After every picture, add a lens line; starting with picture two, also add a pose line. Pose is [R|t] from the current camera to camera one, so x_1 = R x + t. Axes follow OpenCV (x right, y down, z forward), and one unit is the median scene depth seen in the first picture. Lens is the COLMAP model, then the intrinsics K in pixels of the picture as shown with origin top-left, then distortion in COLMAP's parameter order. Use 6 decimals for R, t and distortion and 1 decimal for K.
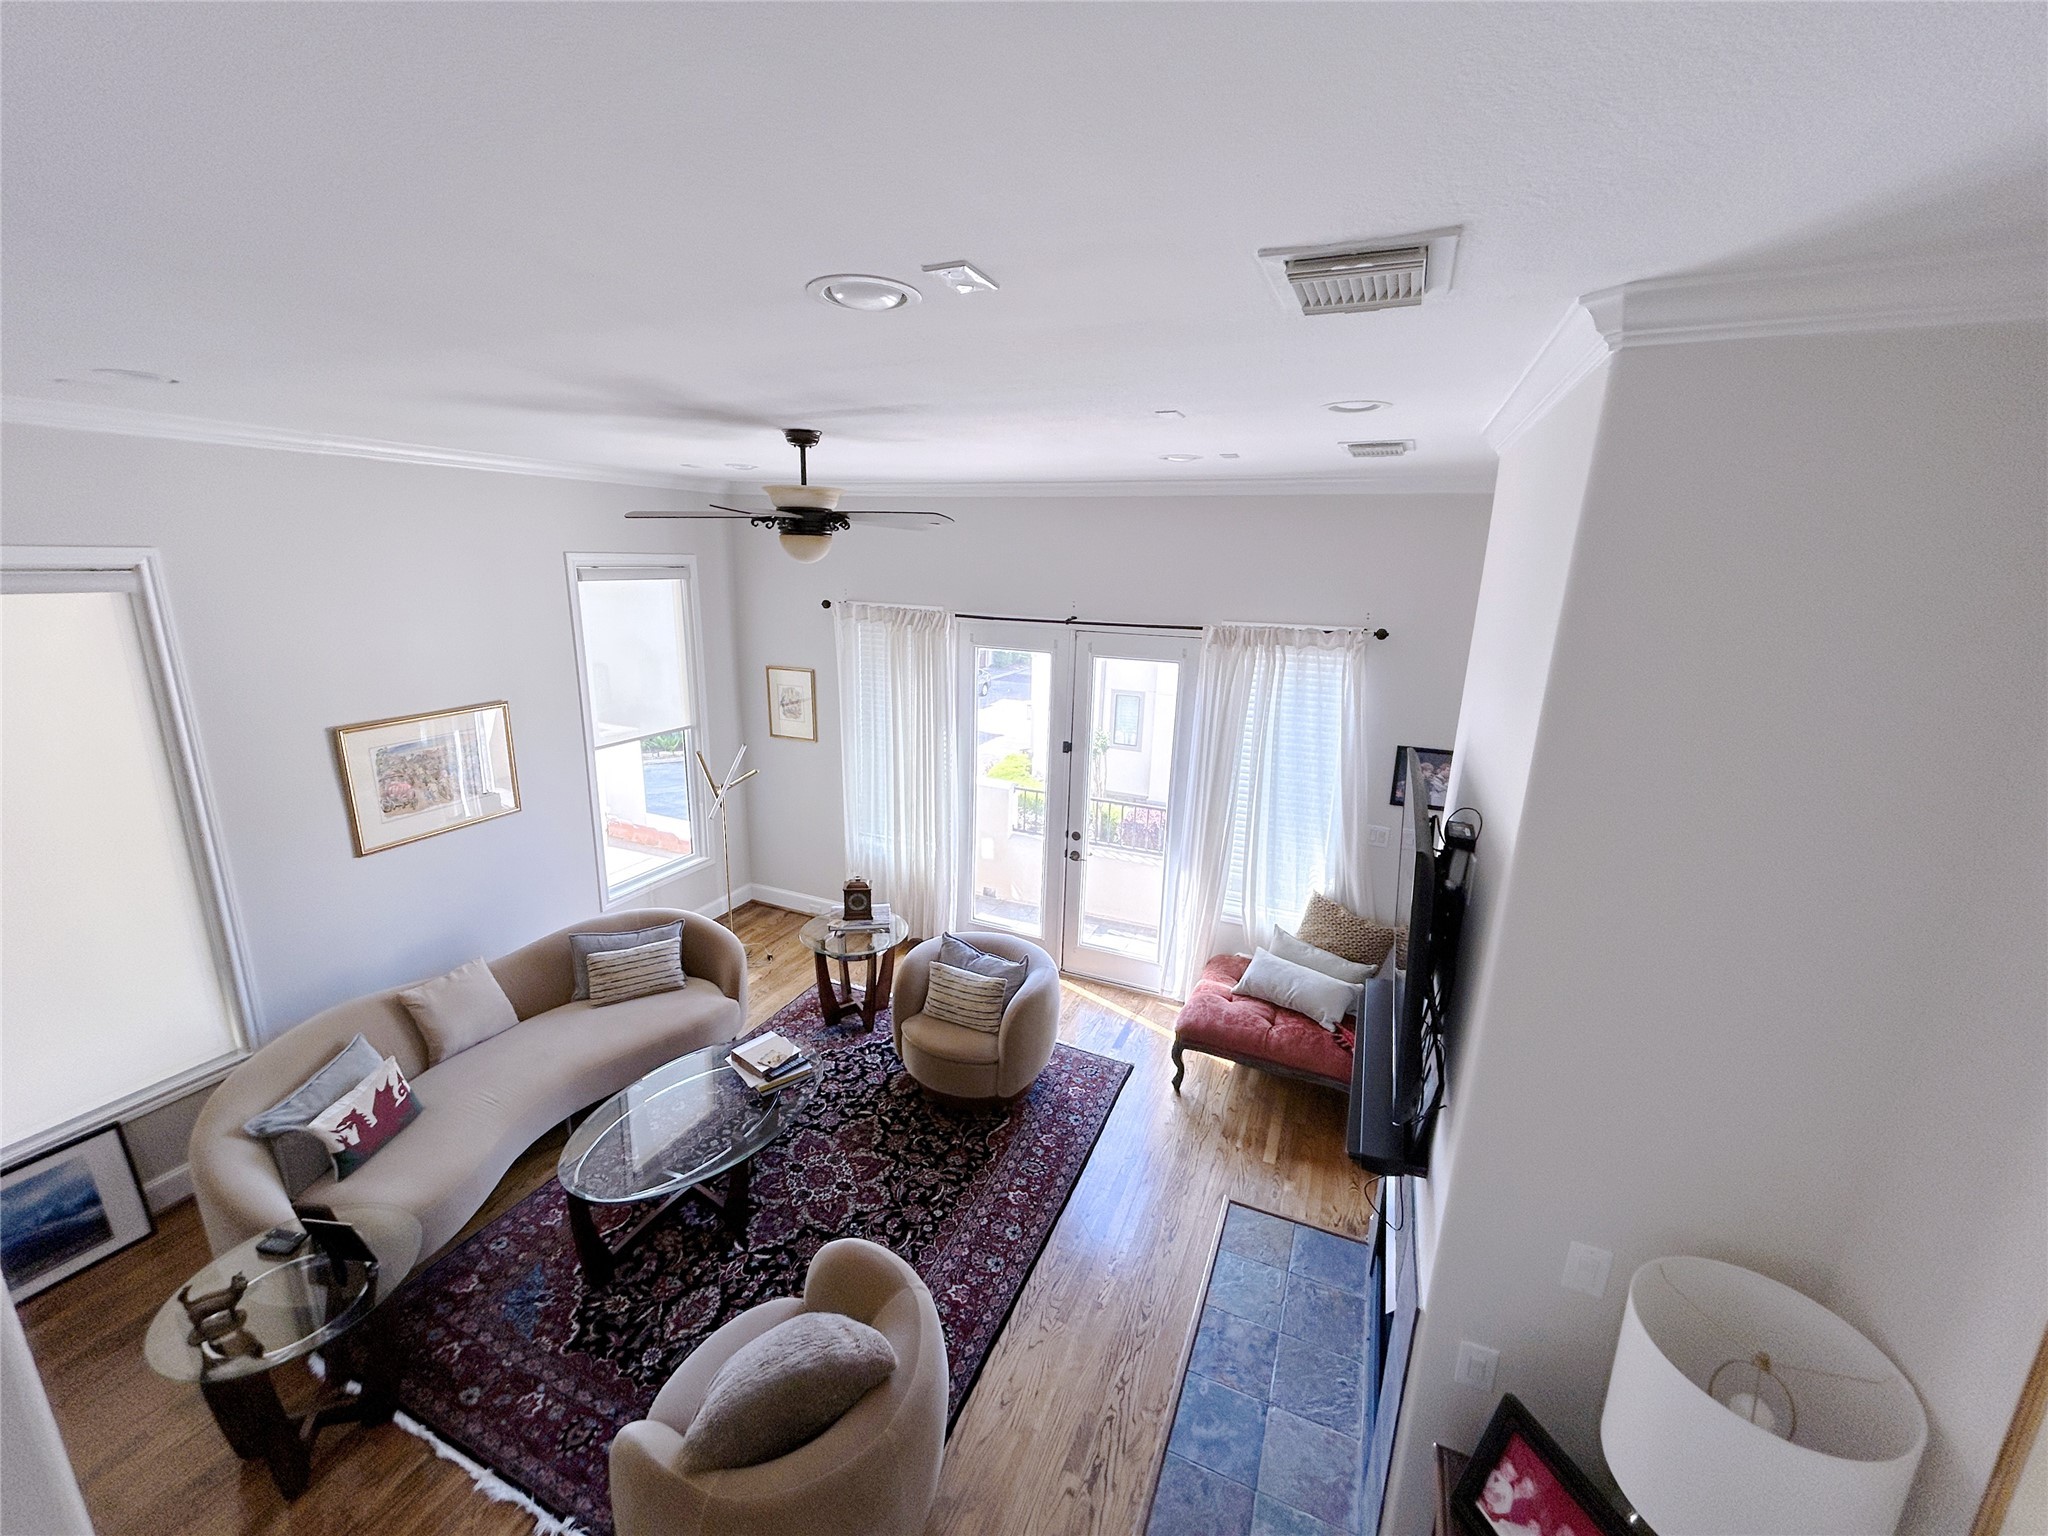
lens RADIAL K [[823.4, 0, 1021.9], [0, 823.4, 770.1], [0, 0, 1]] dist [-0.002425, 0.001240]
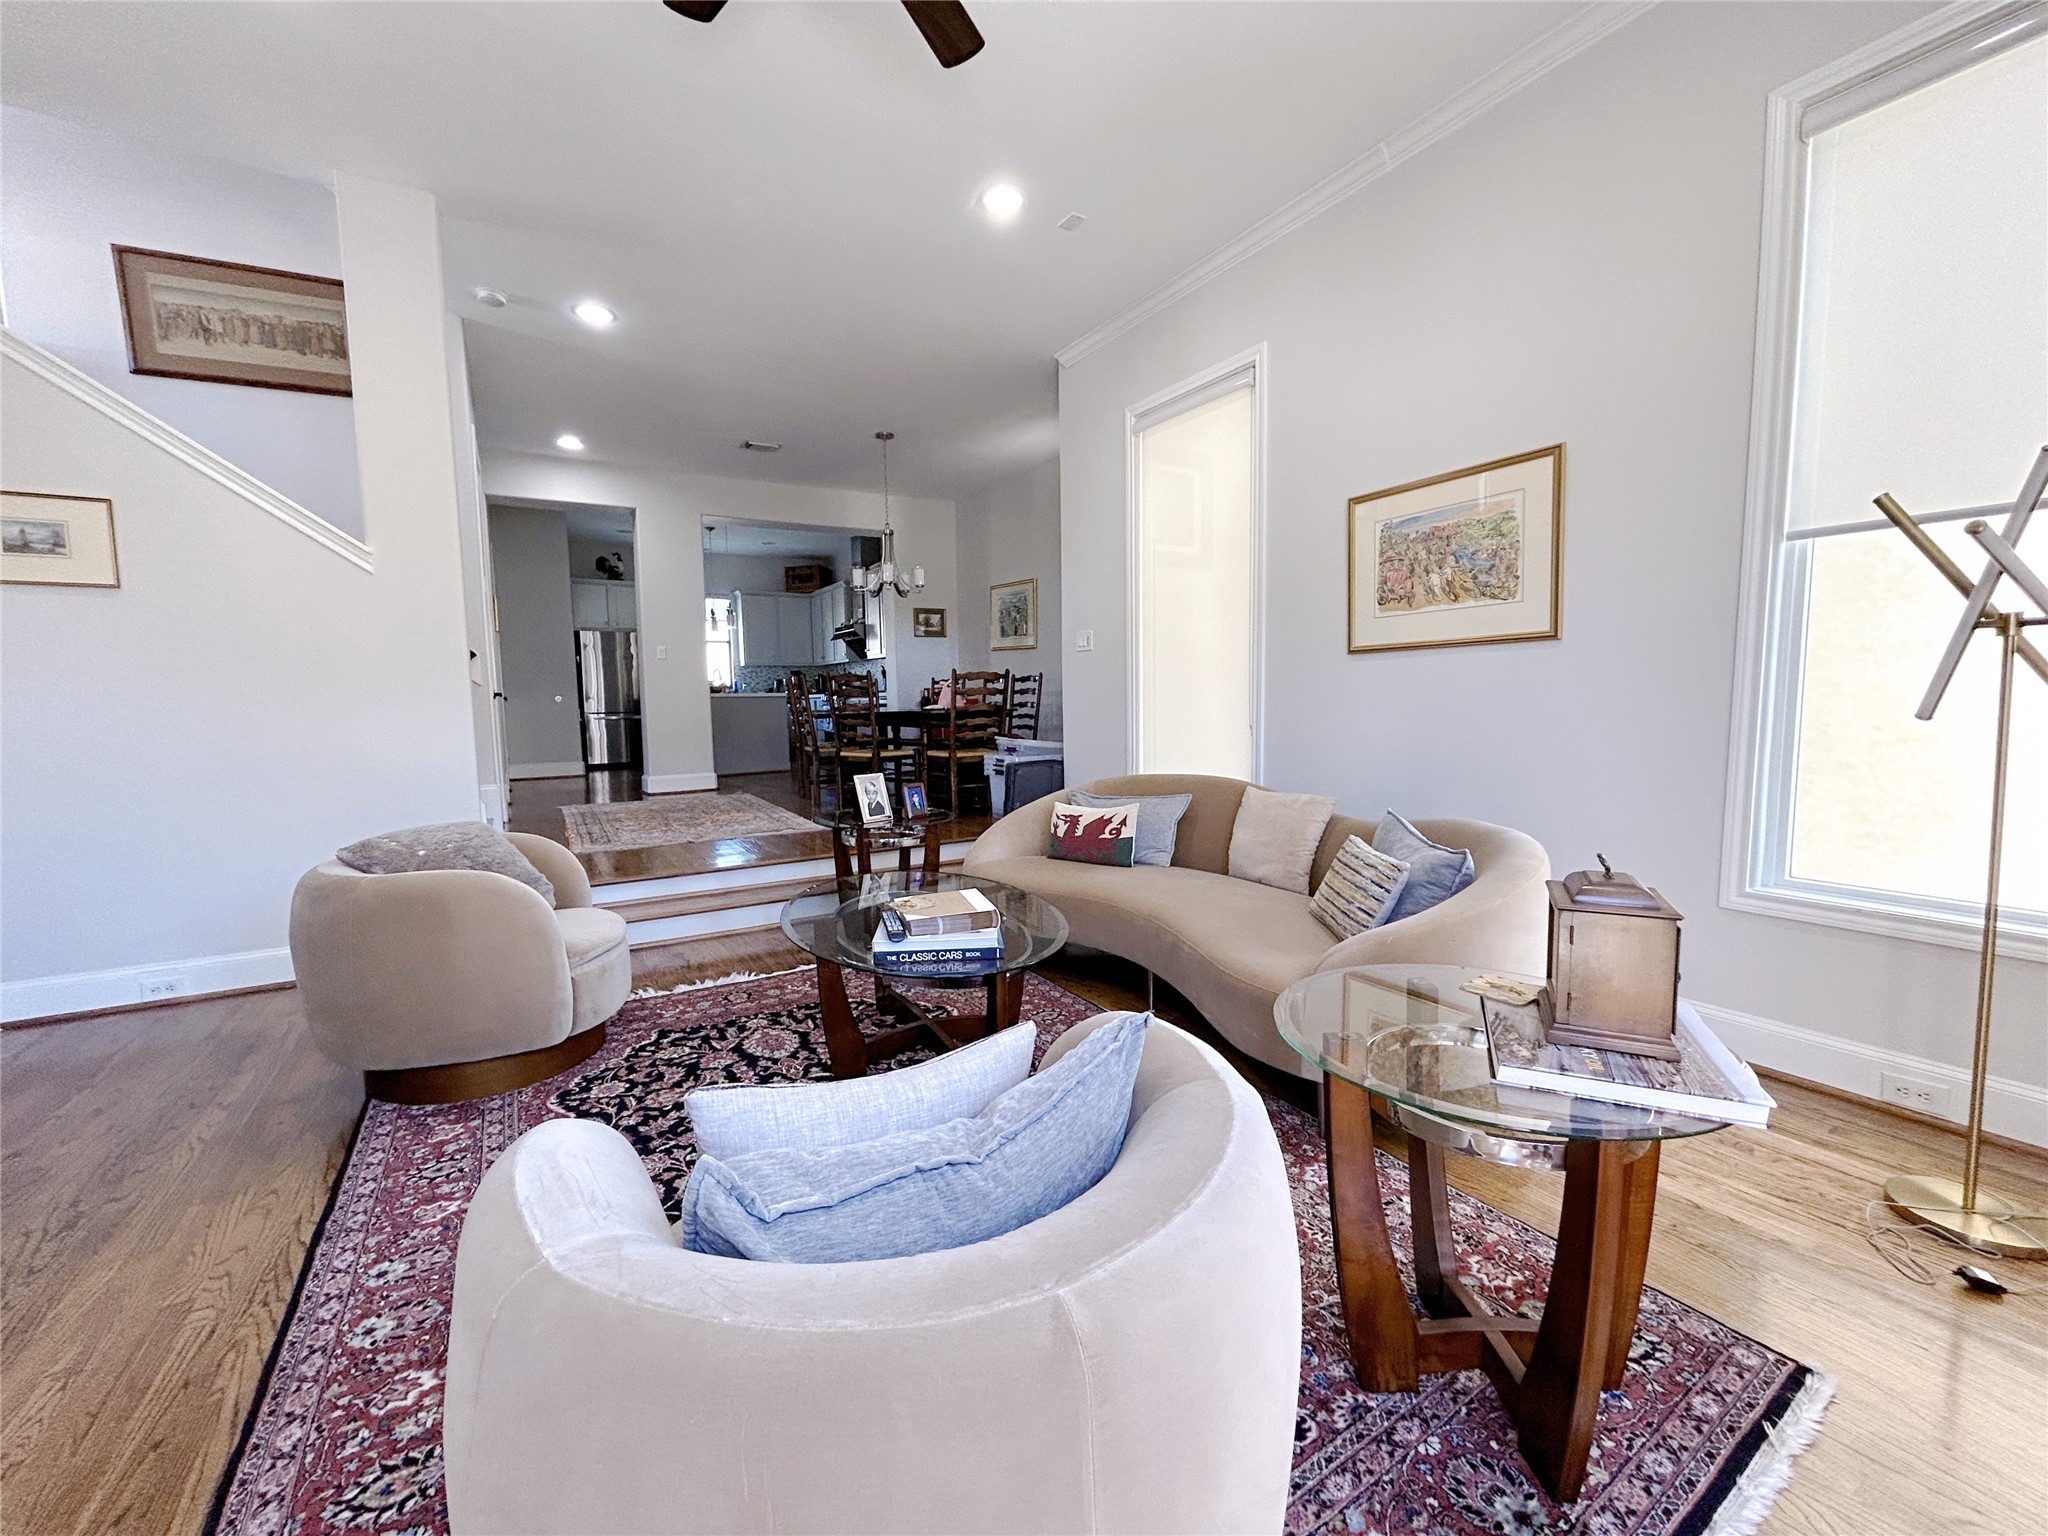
lens RADIAL K [[823.4, 0, 1011.2], [0, 823.4, 768.2], [0, 0, 1]] dist [-0.002425, 0.001240]
pose [[-0.579313, 0.048885, -0.813638, 0.103668], [-0.211892, 0.954850, 0.208238, 0.107133], [0.787082, 0.293039, -0.542799, 1.134259]]
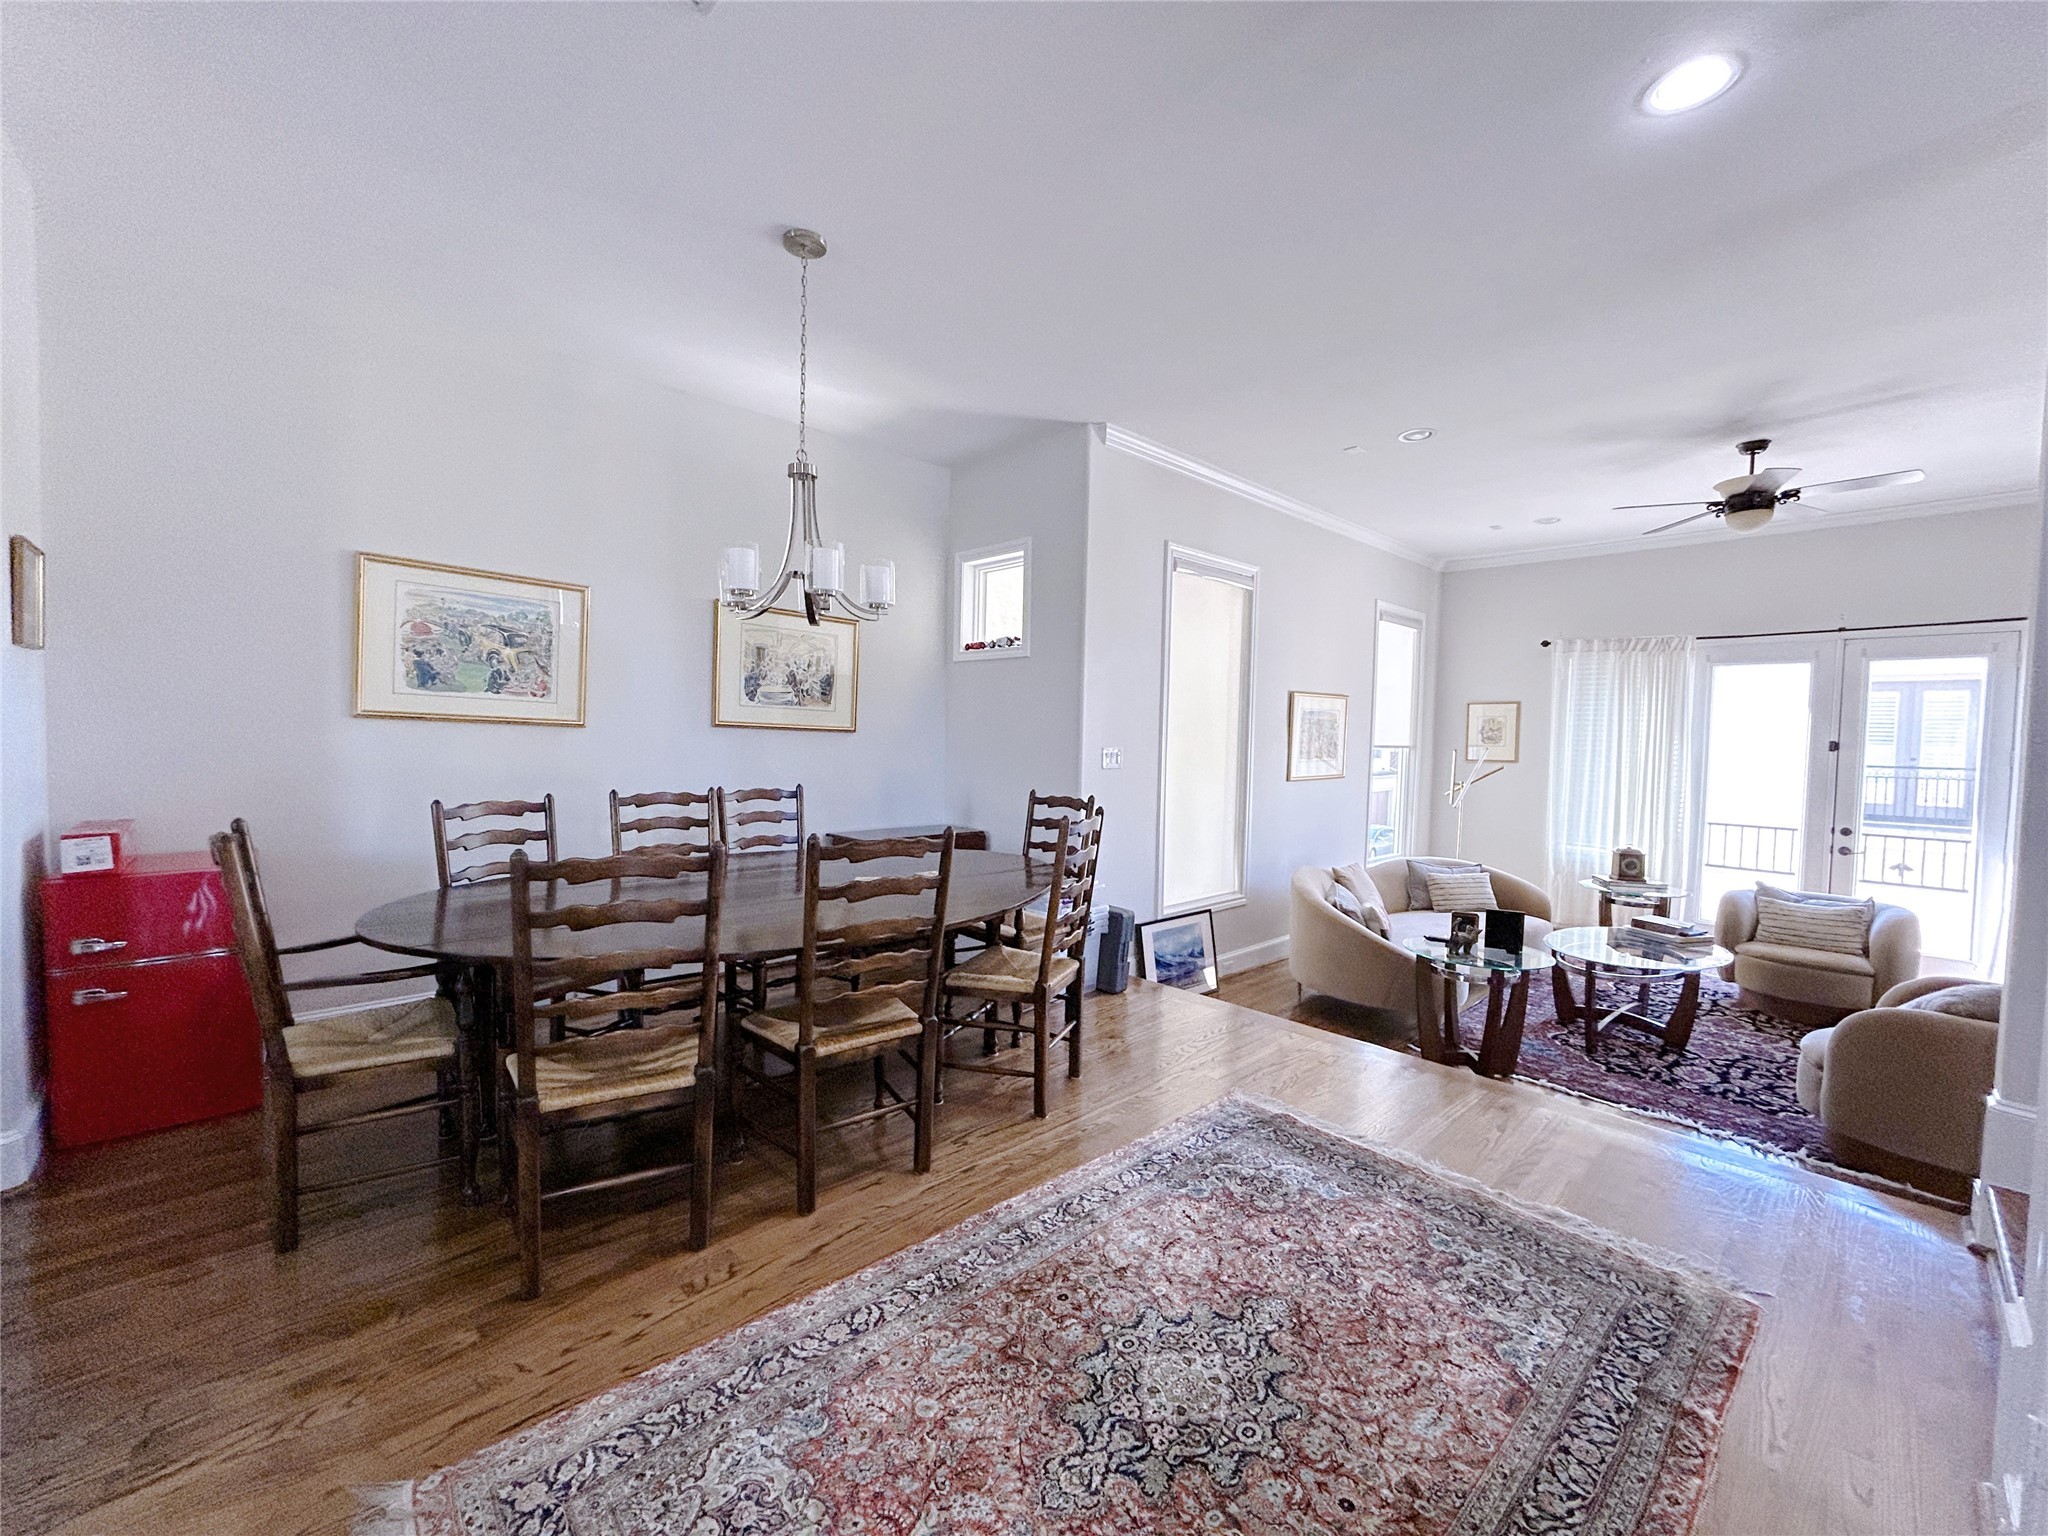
lens RADIAL K [[823.4, 0, 1019.4], [0, 823.4, 768.0], [0, 0, 1]] dist [-0.002425, 0.001240]
pose [[0.918536, 0.007000, -0.395275, -0.618202], [-0.095549, 0.974132, -0.204784, 0.399351], [0.383617, 0.225869, 0.895445, -0.467296]]
